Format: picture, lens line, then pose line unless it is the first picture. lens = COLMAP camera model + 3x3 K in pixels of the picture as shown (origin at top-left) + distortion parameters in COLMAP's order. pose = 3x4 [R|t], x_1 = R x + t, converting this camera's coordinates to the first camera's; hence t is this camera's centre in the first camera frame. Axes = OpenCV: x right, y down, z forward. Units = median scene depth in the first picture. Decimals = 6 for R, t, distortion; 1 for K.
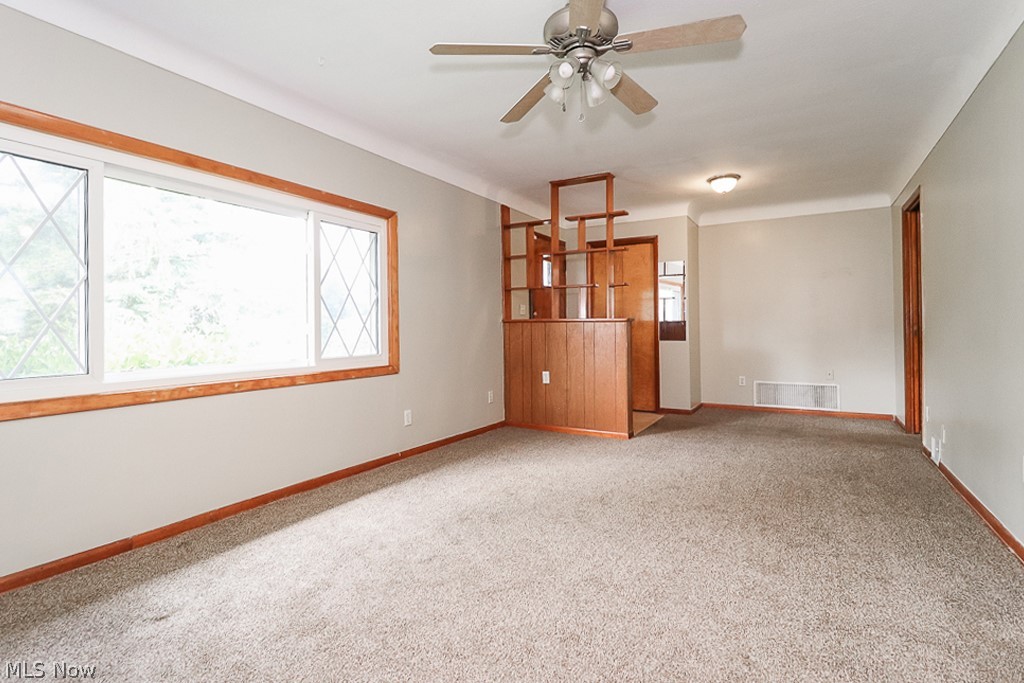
lens RADIAL K [[498.5, 0, 514.0], [0, 498.5, 328.4], [0, 0, 1]] dist [-0.000287, -0.000076]
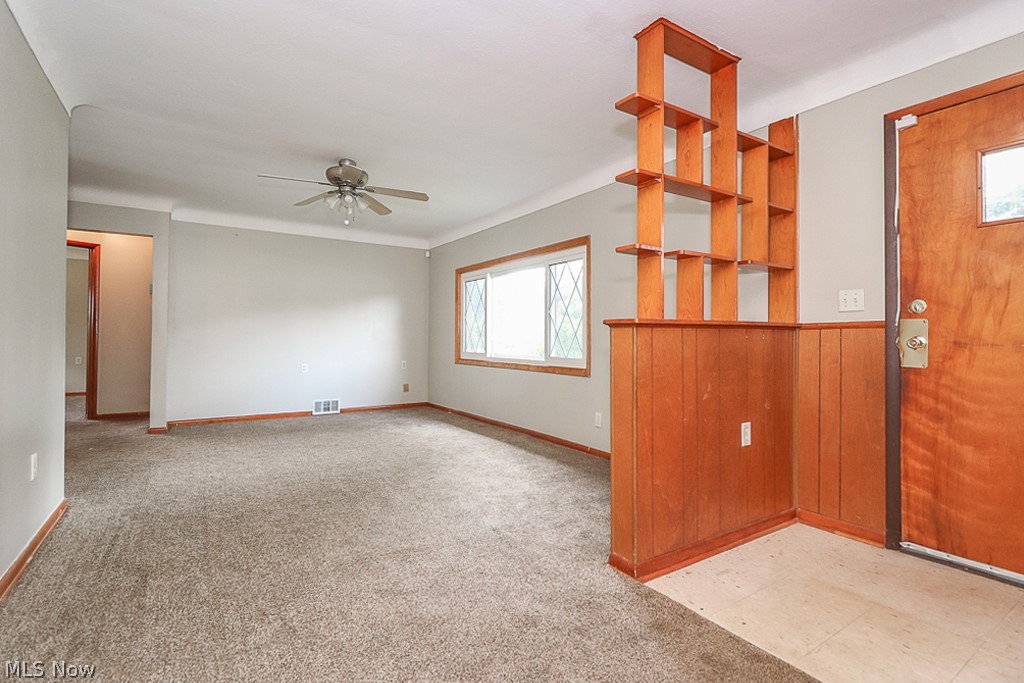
lens RADIAL K [[498.5, 0, 514.0], [0, 498.5, 328.4], [0, 0, 1]] dist [-0.000287, -0.000076]
pose [[-0.438817, -0.002969, -0.898572, 0.984334], [0.000467, 0.999994, -0.003533, -0.019101], [0.898576, -0.001970, -0.438813, 1.537861]]
